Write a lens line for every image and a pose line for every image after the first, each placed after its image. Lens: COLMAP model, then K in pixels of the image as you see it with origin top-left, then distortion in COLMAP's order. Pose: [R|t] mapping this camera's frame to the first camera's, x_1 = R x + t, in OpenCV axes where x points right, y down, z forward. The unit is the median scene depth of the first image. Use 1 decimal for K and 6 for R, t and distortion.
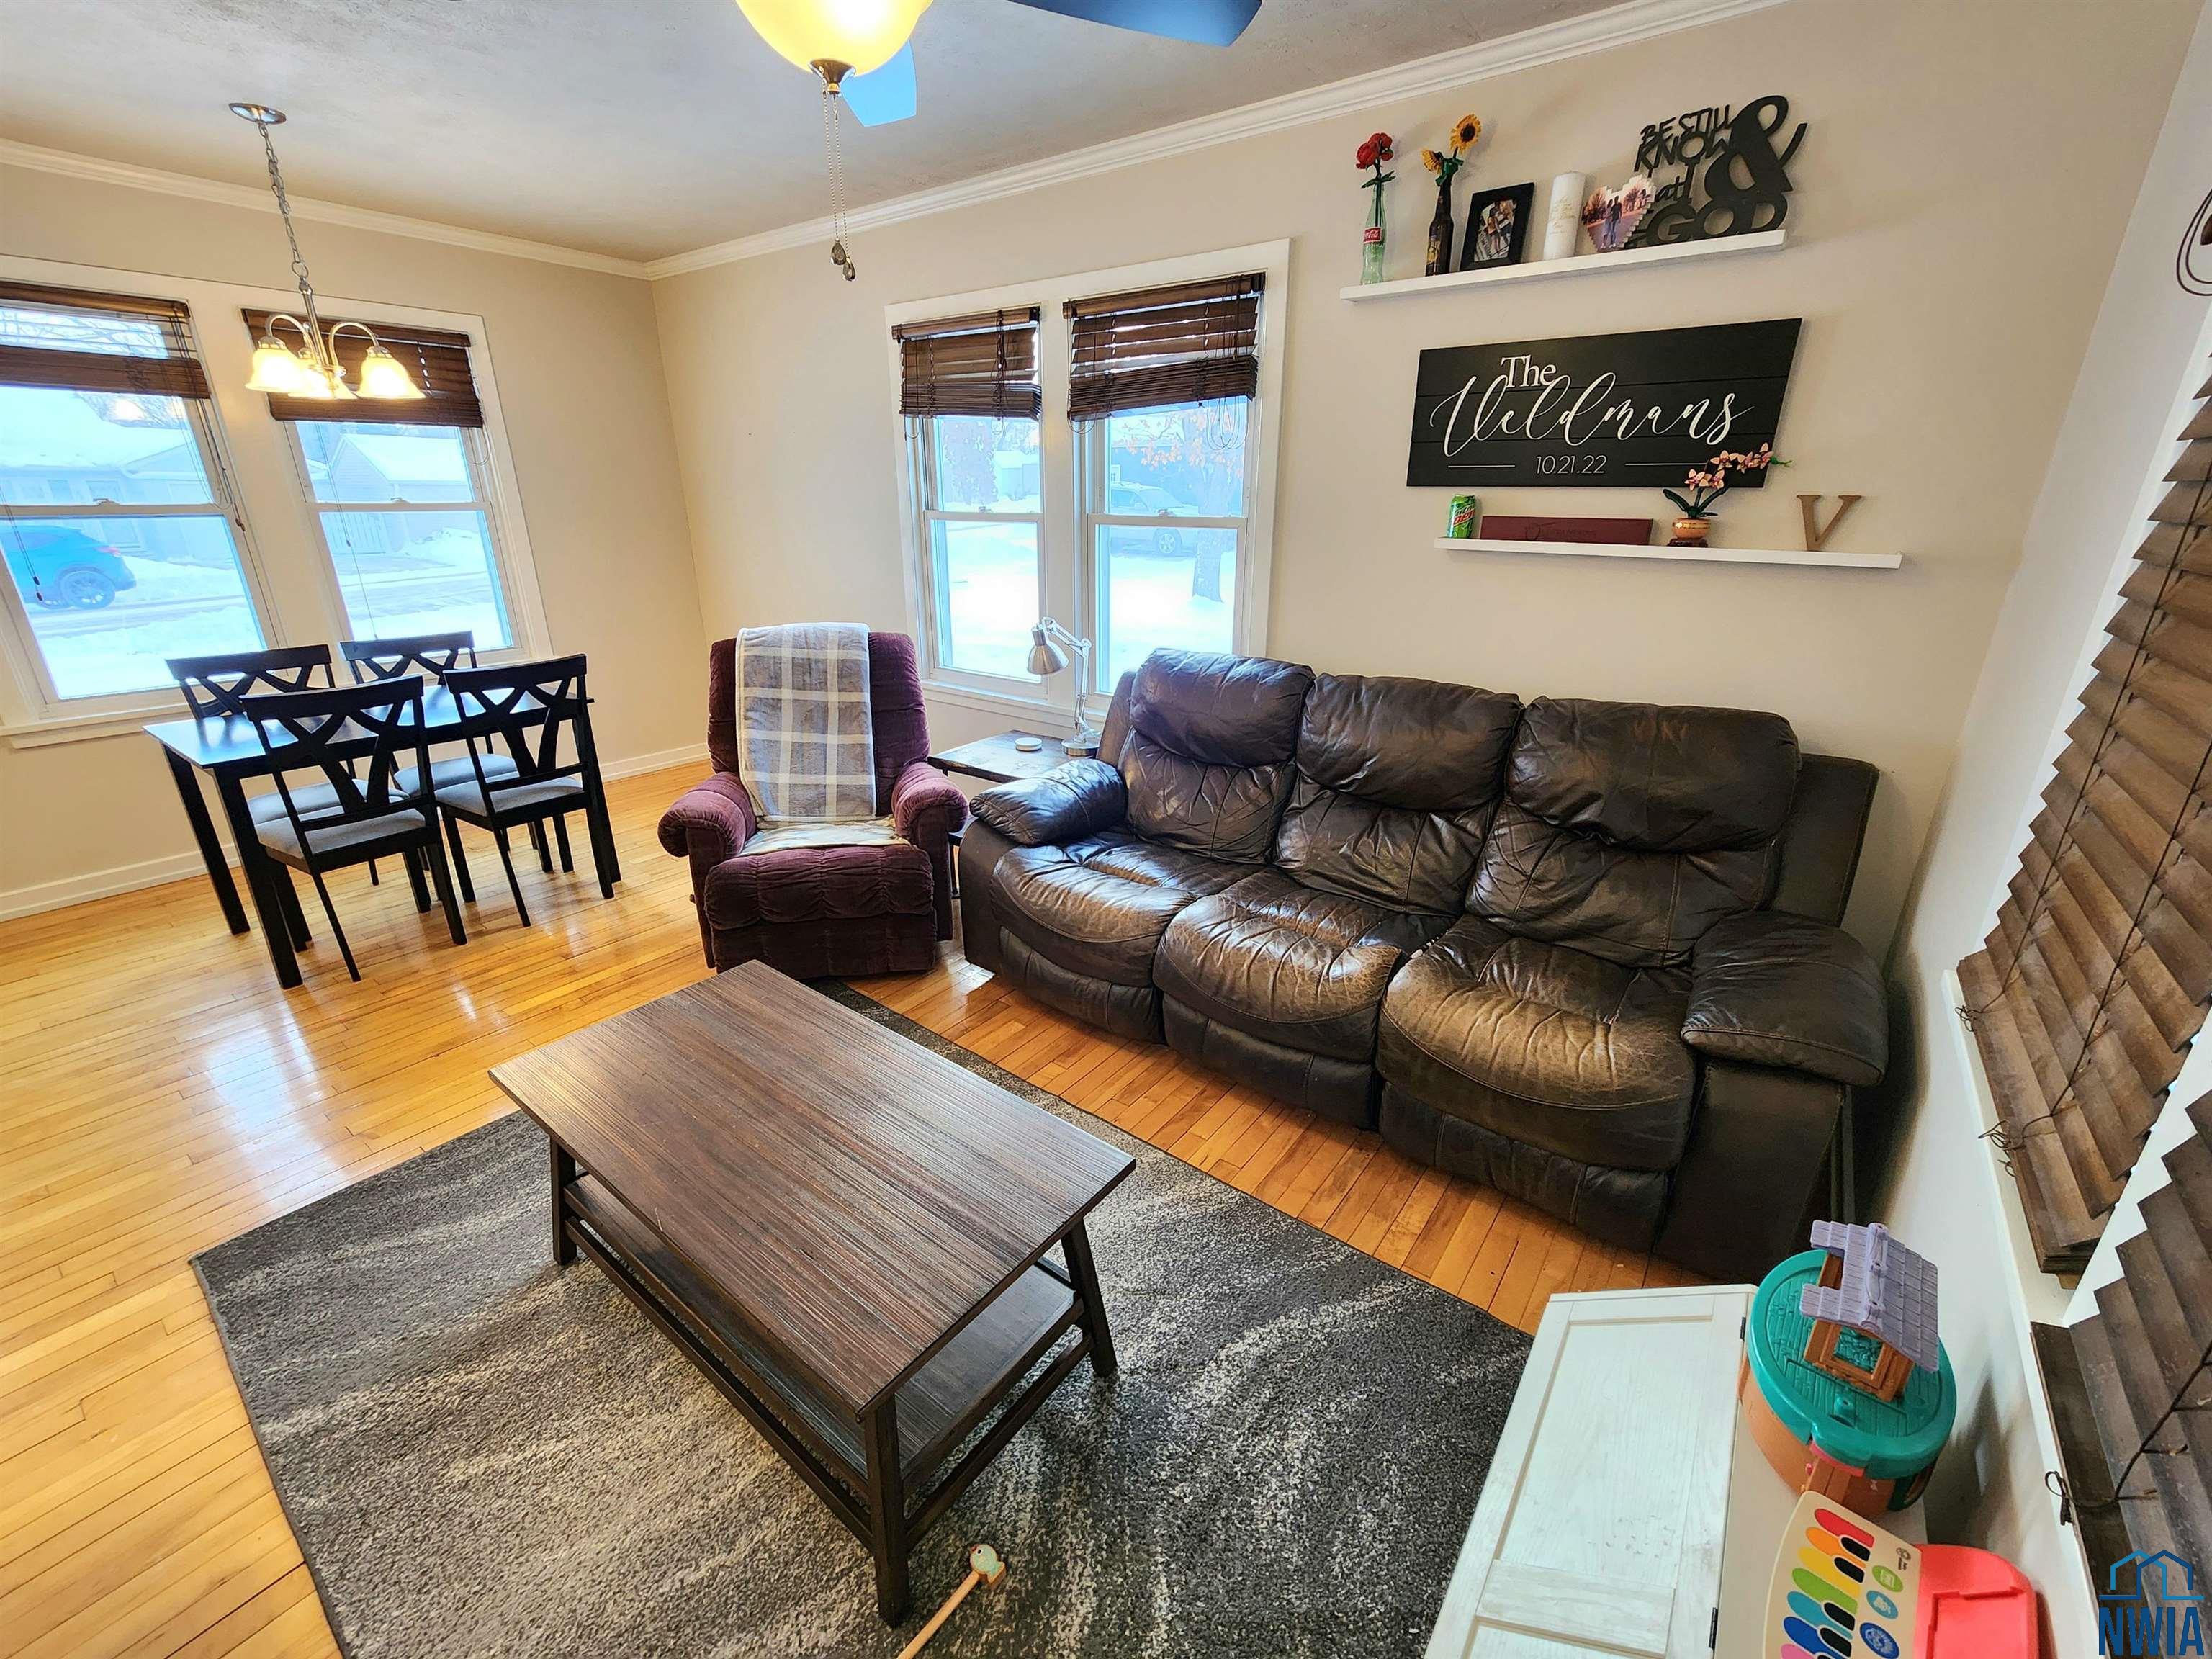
lens RADIAL K [[909.2, 0, 1103.9], [0, 909.2, 819.8], [0, 0, 1]] dist [0.001770, -0.000415]
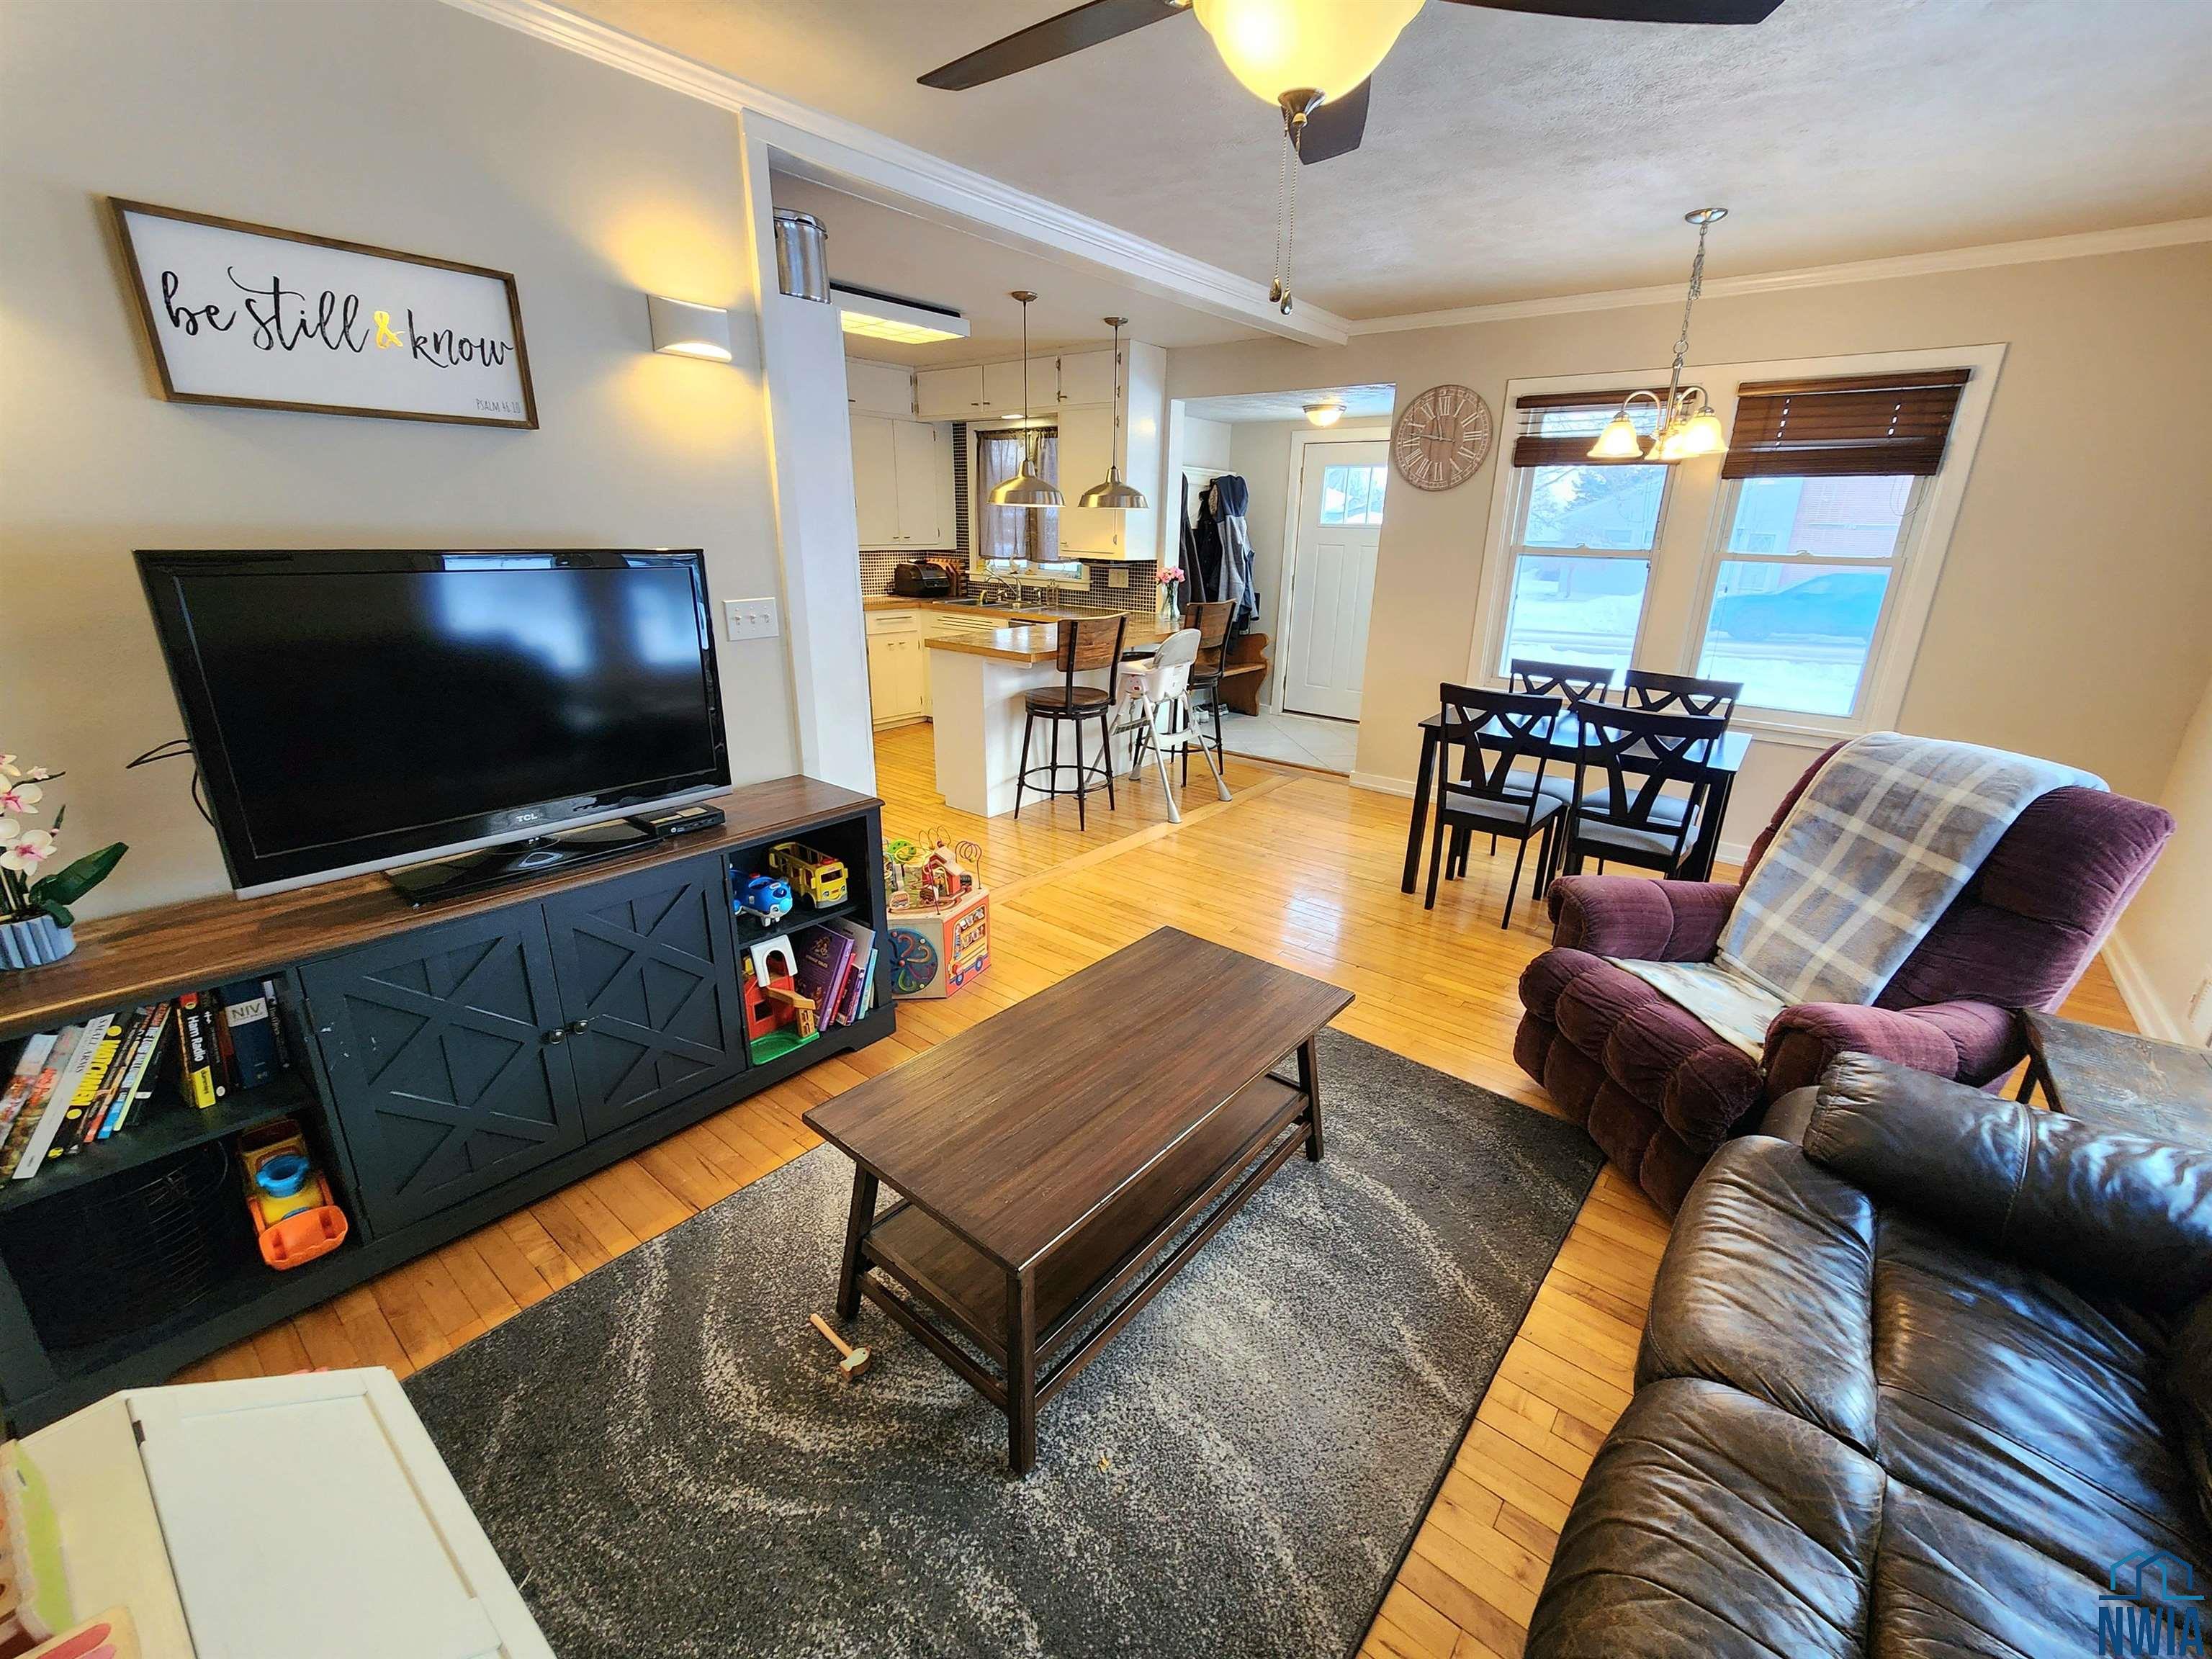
lens RADIAL K [[909.2, 0, 1122.9], [0, 909.2, 821.0], [0, 0, 1]] dist [0.001770, -0.000415]
pose [[-0.016165, 0.309954, -0.950614, 0.426112], [-0.364254, 0.883579, 0.294291, -0.178733], [0.931159, 0.351022, 0.098619, 0.491120]]
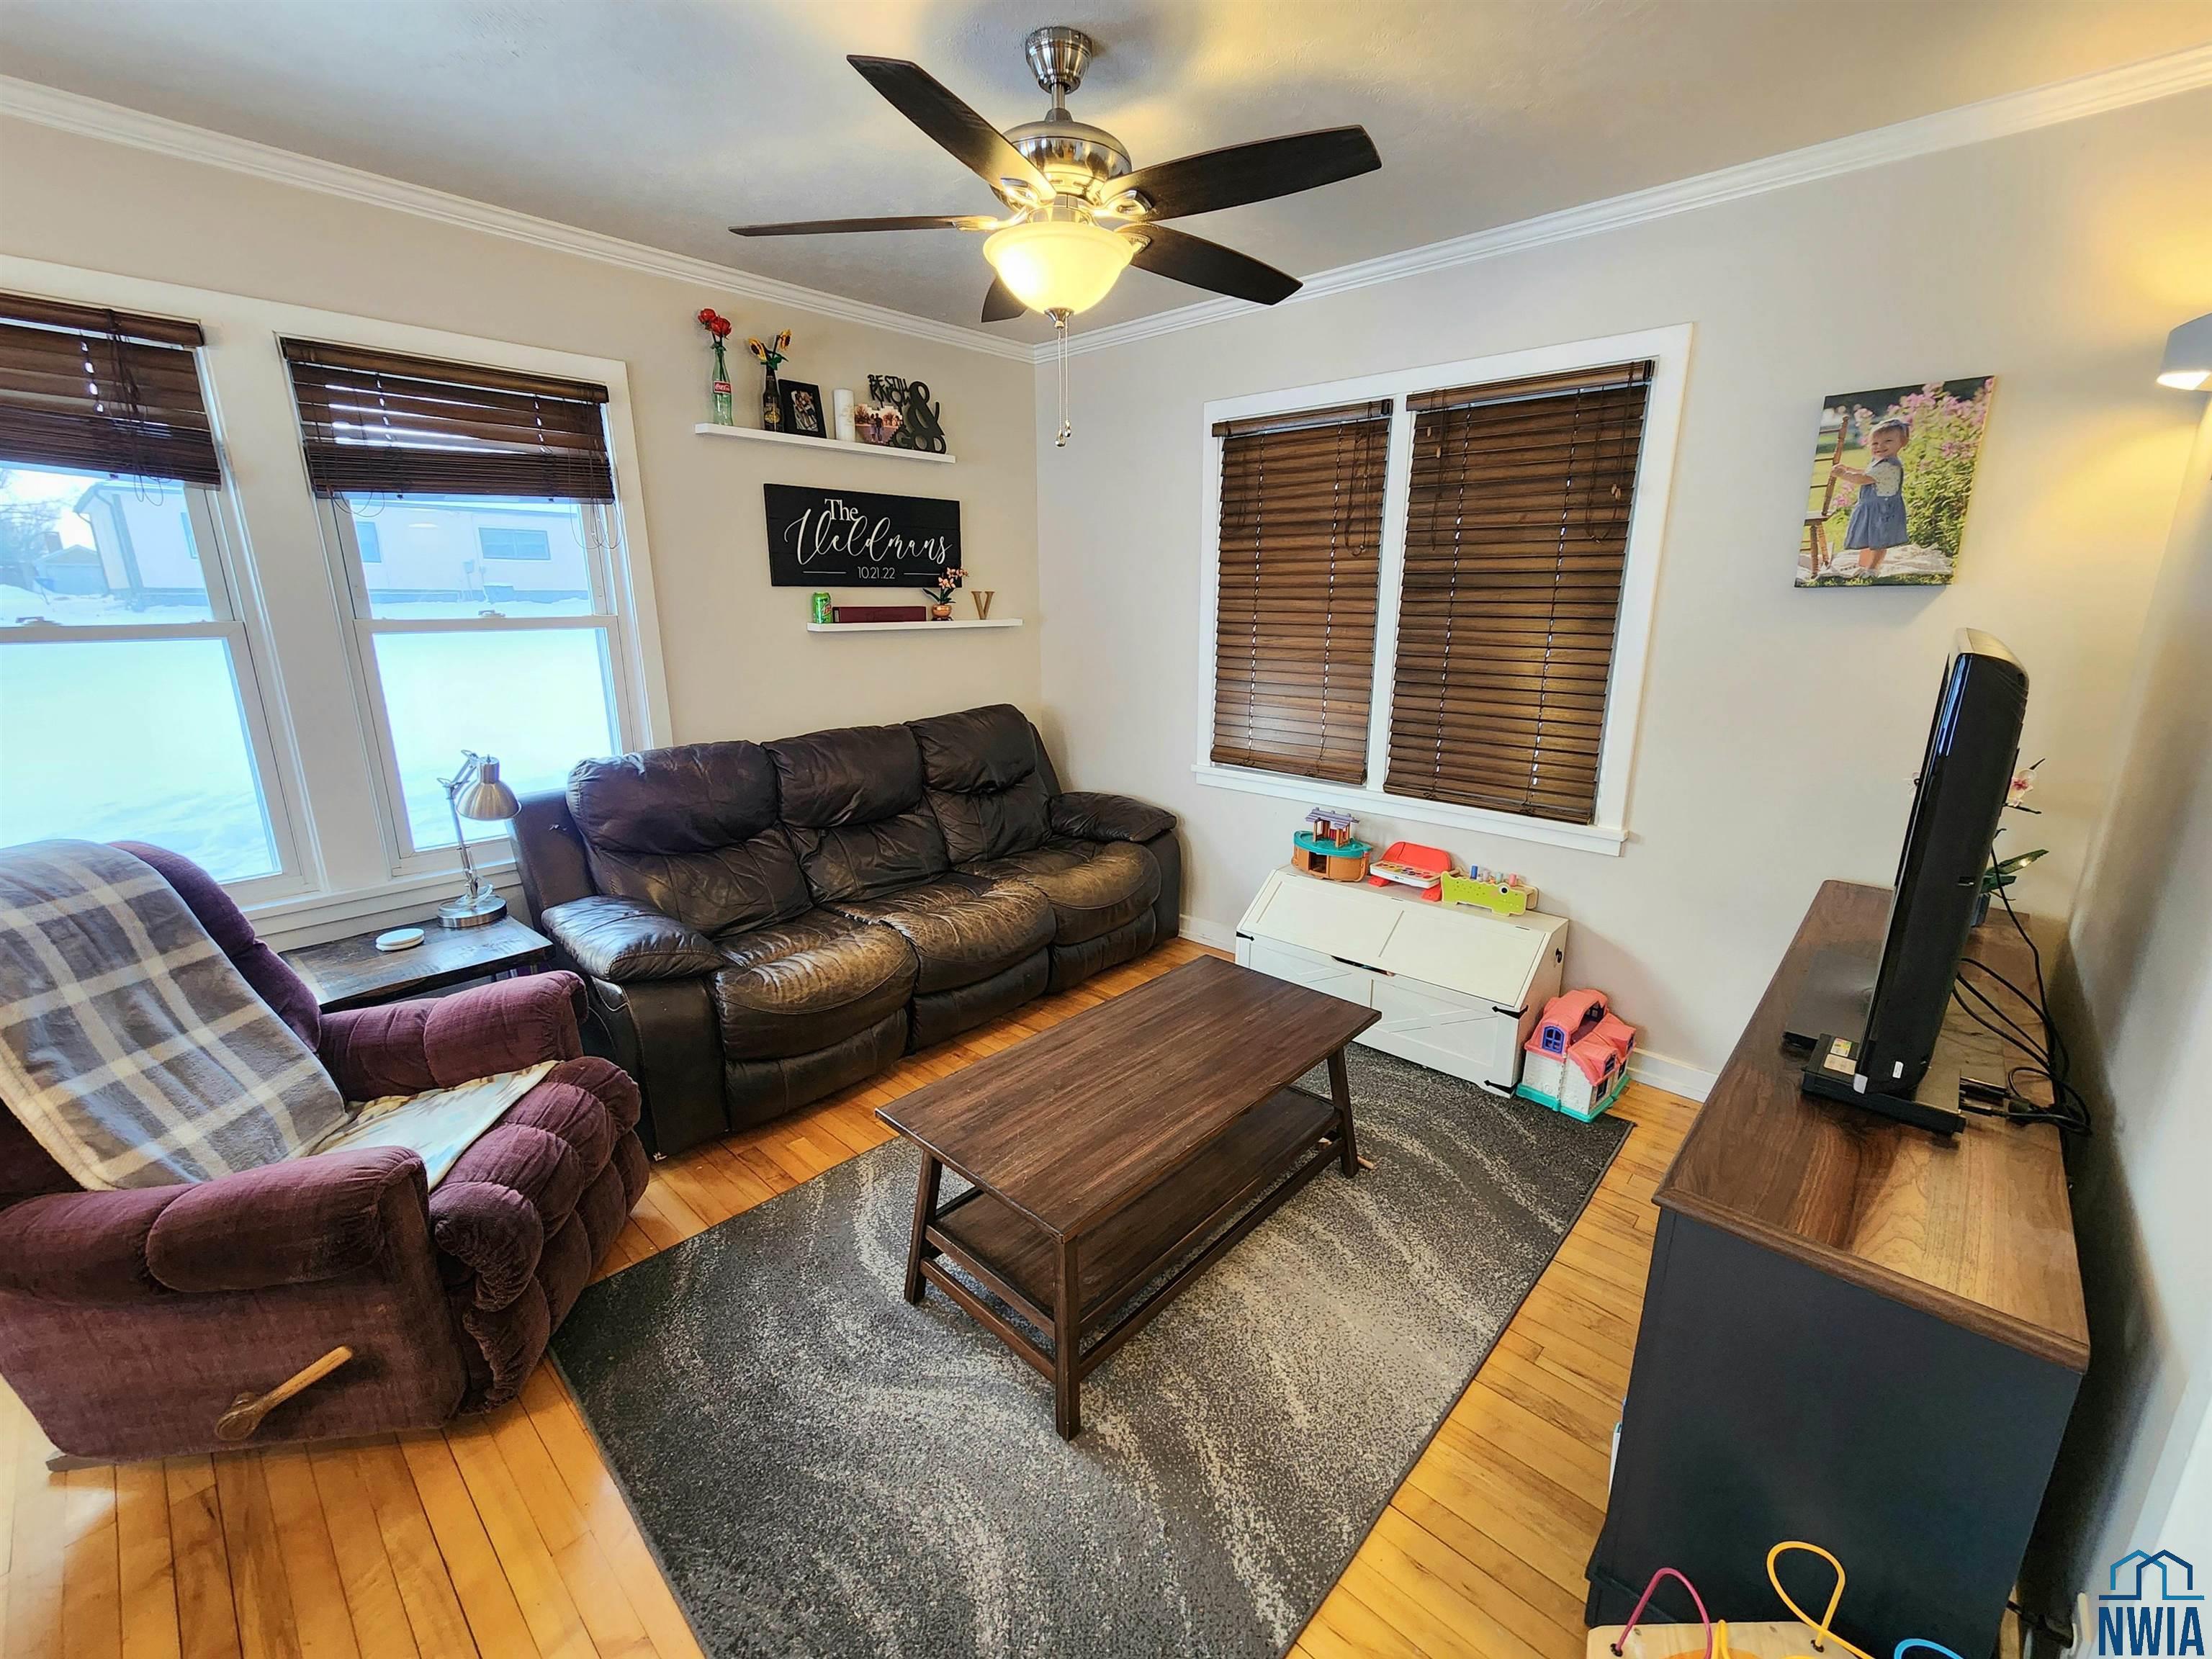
lens RADIAL K [[909.2, 0, 1117.4], [0, 909.2, 820.9], [0, 0, 1]] dist [0.001770, -0.000415]
pose [[0.089119, -0.249439, 0.964281, -0.940119], [0.338834, 0.917984, 0.206147, -0.169406], [-0.936616, 0.308360, 0.166328, 0.452586]]
